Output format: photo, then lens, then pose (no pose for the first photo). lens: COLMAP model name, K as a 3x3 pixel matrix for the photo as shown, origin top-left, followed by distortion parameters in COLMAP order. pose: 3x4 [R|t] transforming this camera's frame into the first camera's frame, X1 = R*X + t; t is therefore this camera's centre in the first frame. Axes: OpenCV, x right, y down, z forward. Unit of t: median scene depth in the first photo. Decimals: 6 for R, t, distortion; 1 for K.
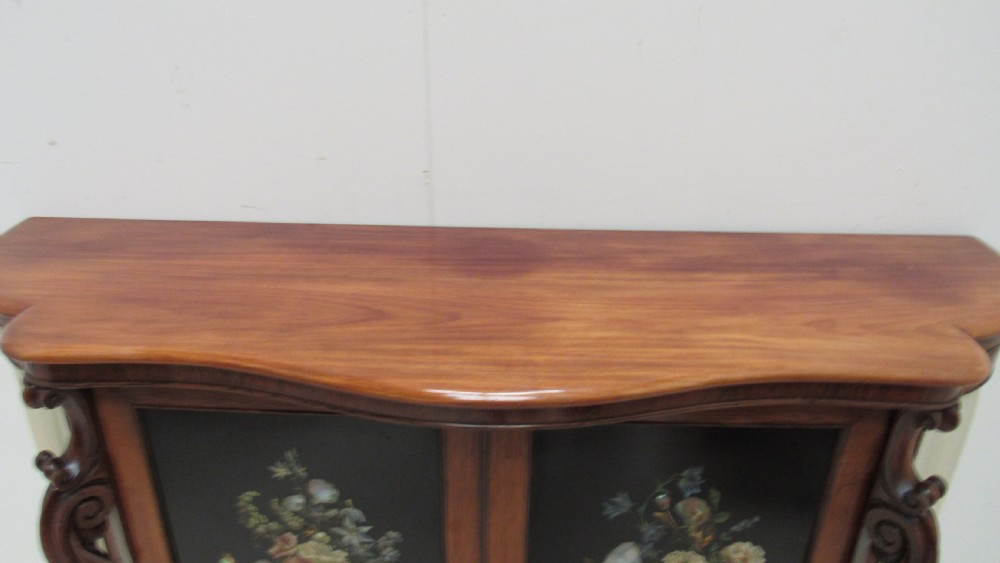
lens RADIAL K [[715.2, 0, 500.3], [0, 715.2, 280.5], [0, 0, 1]] dist [-0.026545, 0.009835]
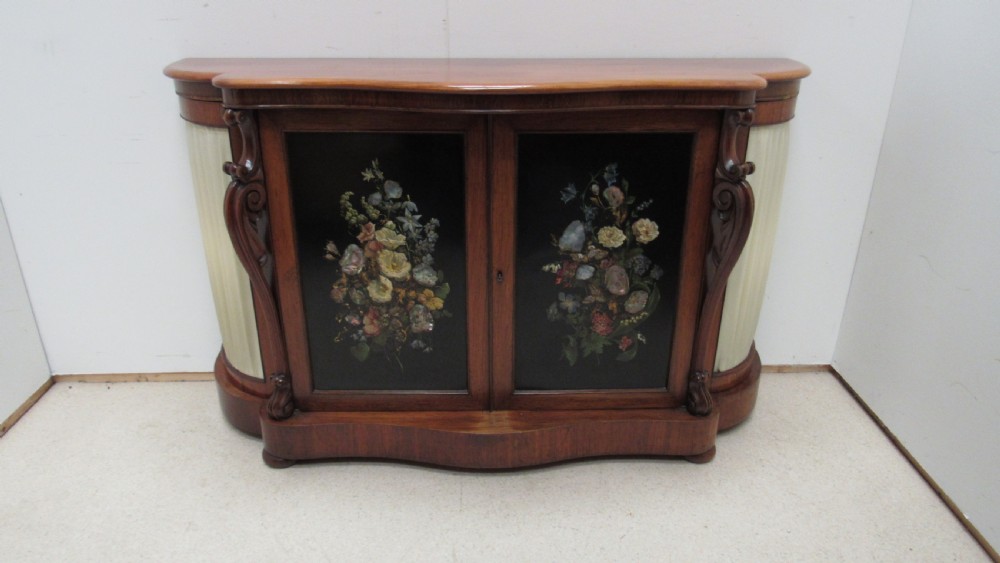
lens RADIAL K [[715.2, 0, 502.2], [0, 715.2, 291.0], [0, 0, 1]] dist [-0.026545, 0.009835]
pose [[0.998848, -0.027821, 0.039087, -0.064934], [0.028961, 0.999163, -0.028902, 0.586976], [-0.038250, 0.030001, 0.998818, -0.671545]]
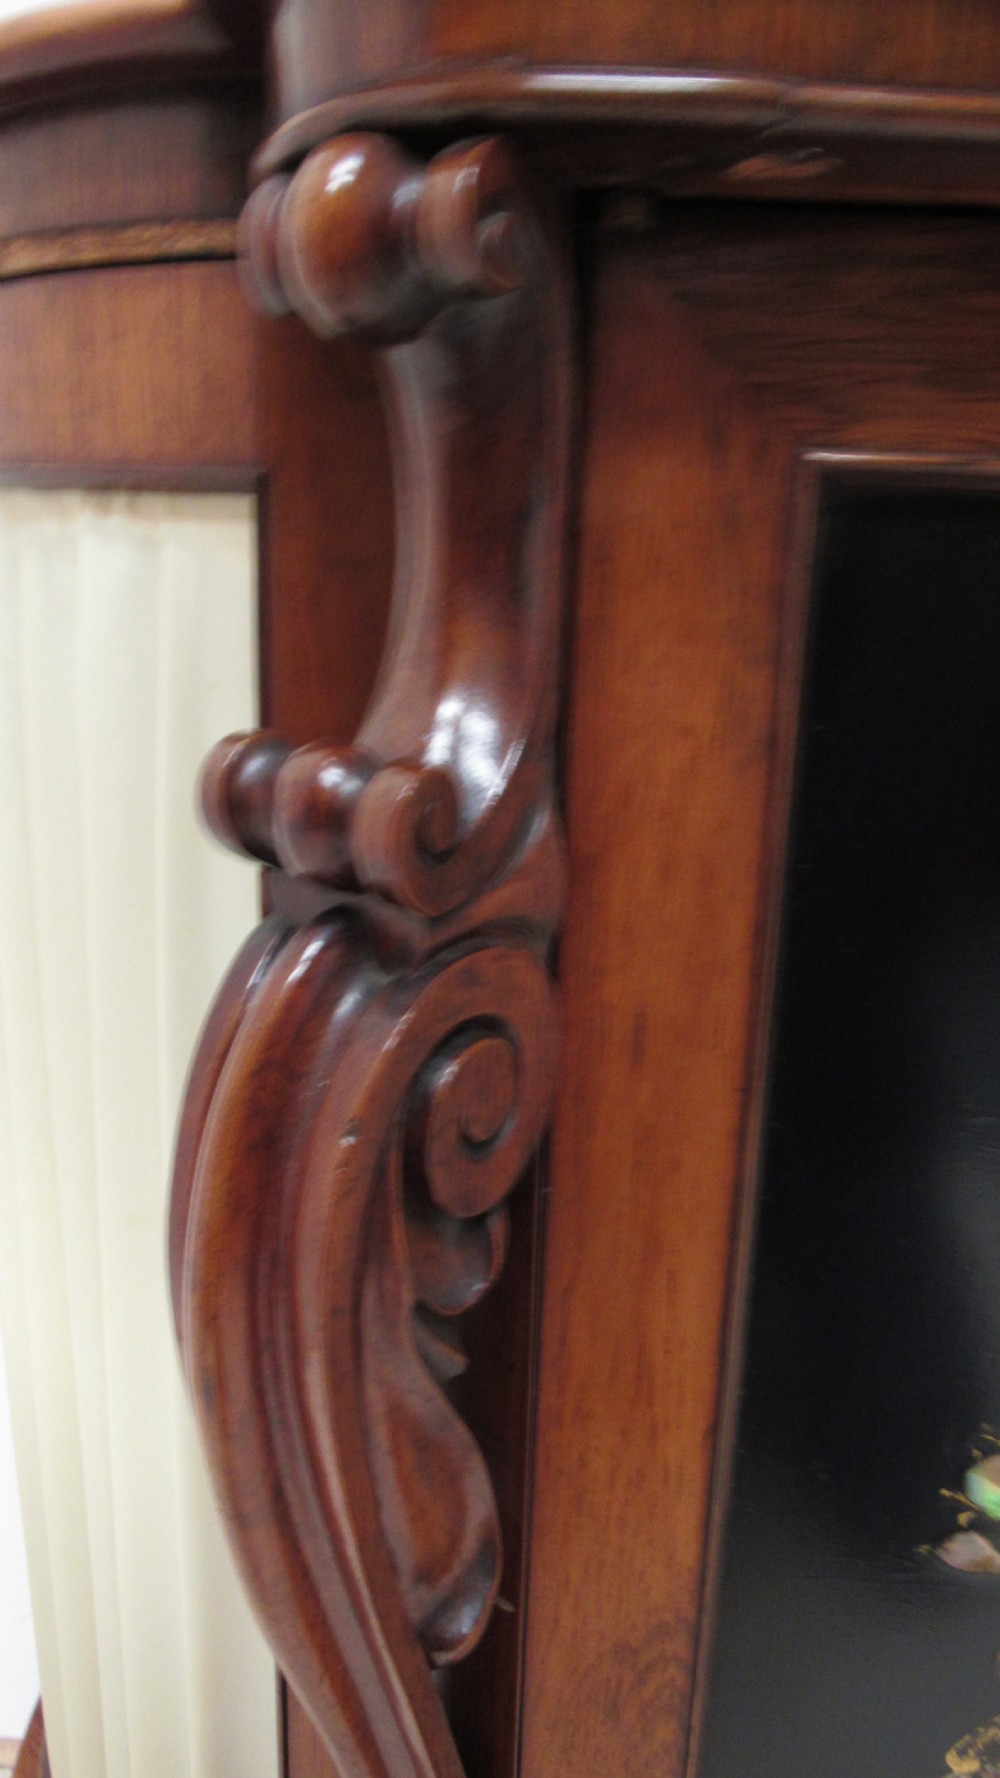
lens RADIAL K [[1271.6, 0, 502.5], [0, 1271.6, 895.3], [0, 0, 1]] dist [-0.026545, 0.009835]
pose [[0.999816, 0.013574, -0.013561, -0.550570], [-0.015849, 0.982627, -0.184914, 0.320921], [0.010815, 0.185095, 0.982661, 0.666721]]
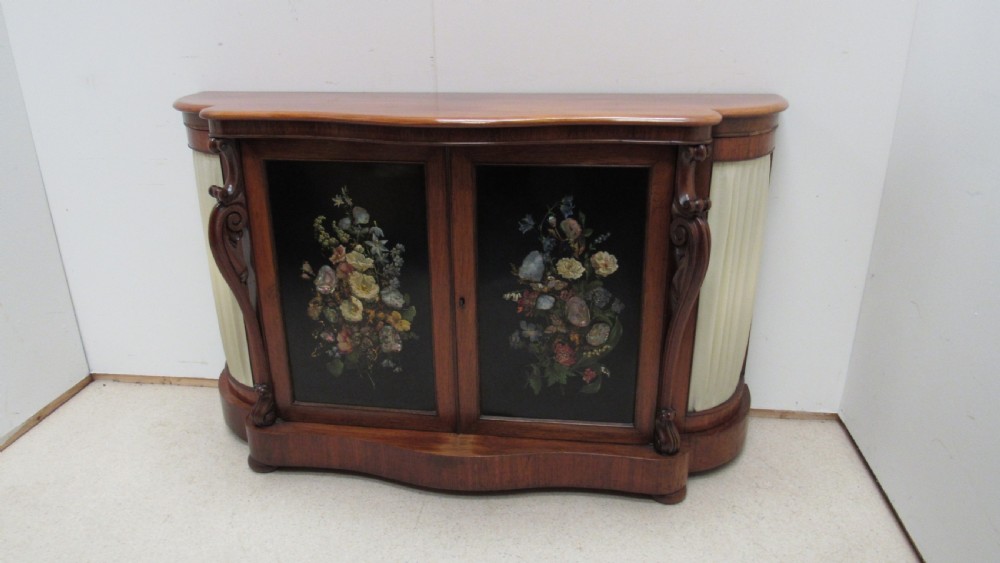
lens RADIAL K [[715.2, 0, 501.3], [0, 715.2, 291.2], [0, 0, 1]] dist [-0.026545, 0.009835]
pose [[0.993919, 0.019682, -0.108340, 0.292401], [-0.027496, 0.997089, -0.071110, 0.598388], [0.106625, 0.073657, 0.991567, -0.704784]]
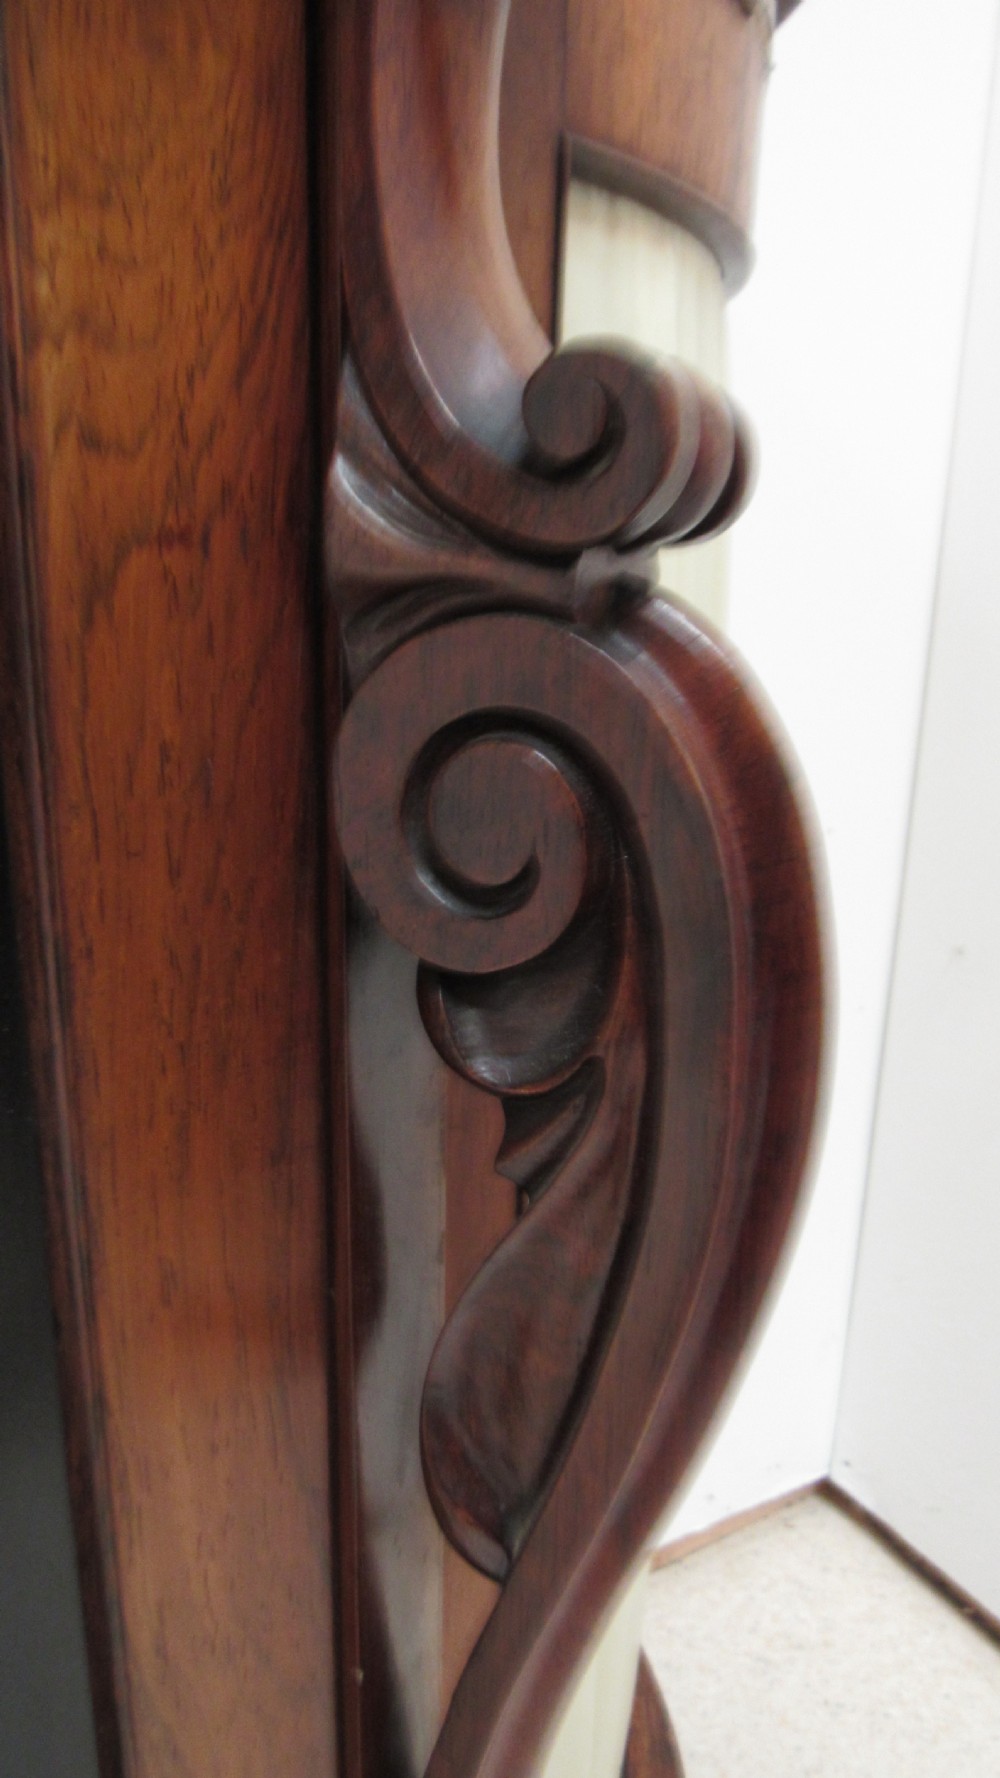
lens RADIAL K [[1271.6, 0, 496.4], [0, 1271.6, 884.6], [0, 0, 1]] dist [-0.026545, 0.009835]
pose [[0.860460, -0.129209, 0.492863, 0.405014], [0.215402, 0.968867, -0.122059, 0.378791], [-0.461748, 0.211191, 0.861503, 0.752096]]
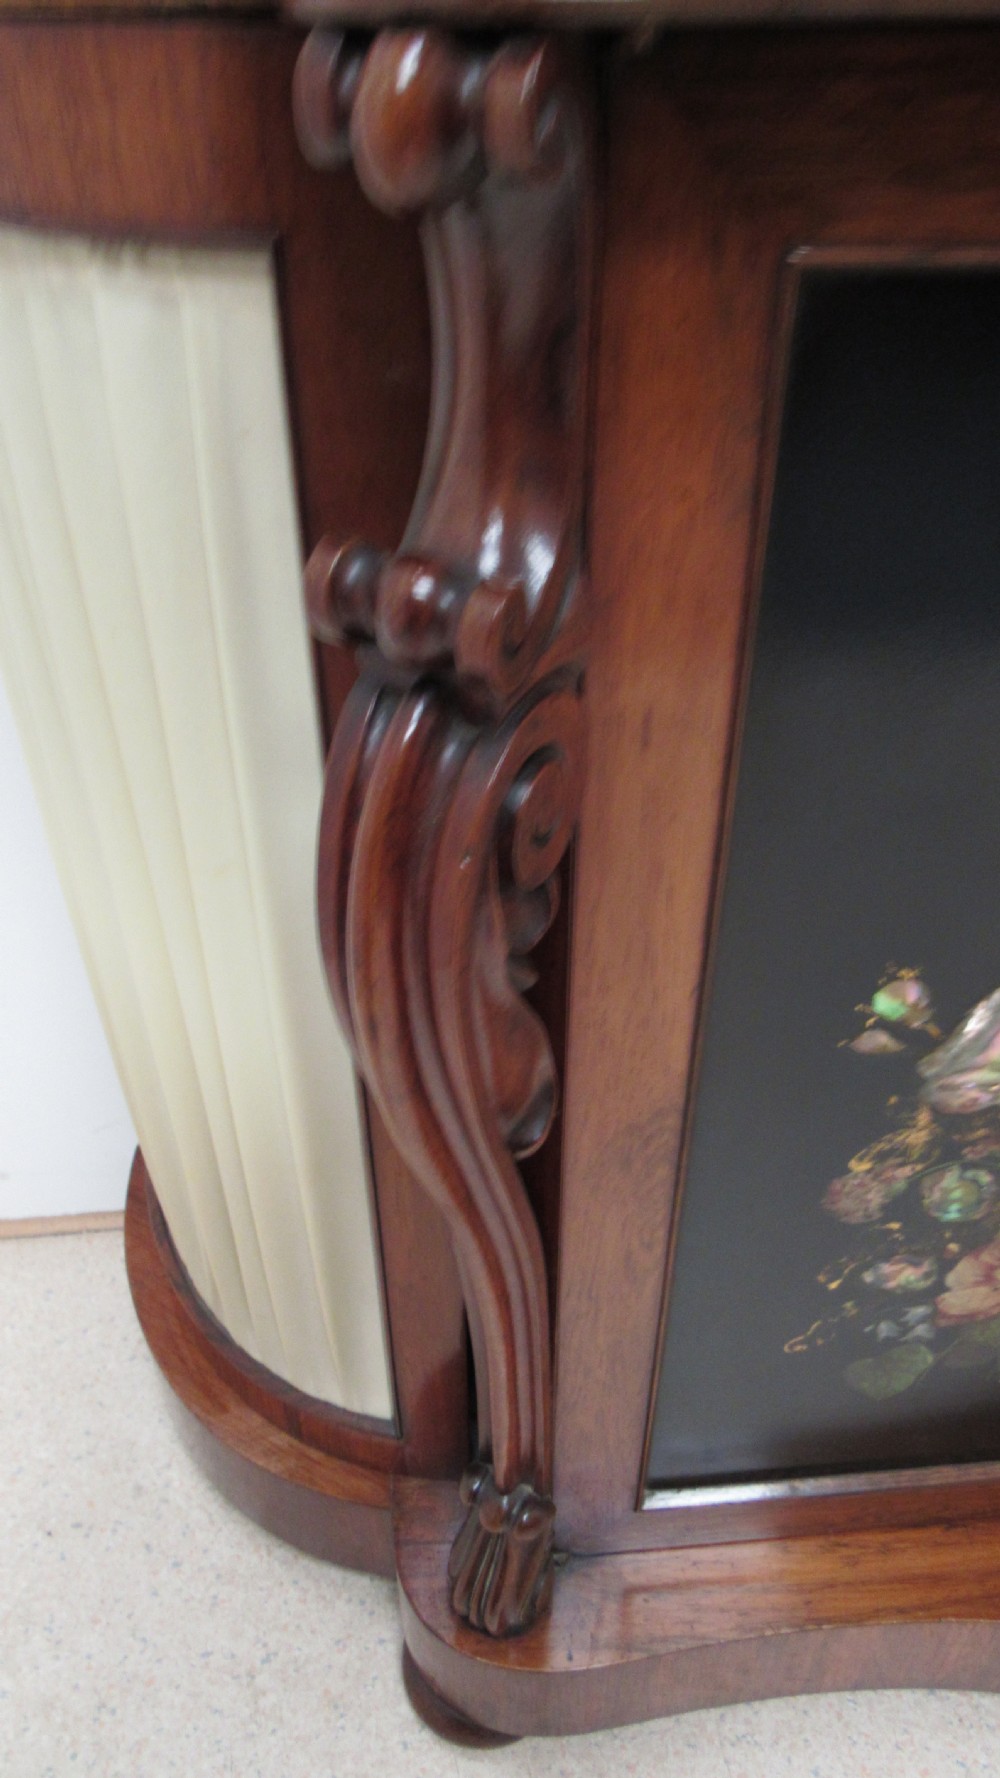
lens RADIAL K [[1271.6, 0, 502.2], [0, 1271.6, 898.7], [0, 0, 1]] dist [-0.026545, 0.009835]
pose [[0.993499, -0.089422, 0.070451, -0.602068], [0.072212, 0.973443, 0.217243, 0.254873], [-0.088007, -0.210743, 0.973572, 0.577197]]
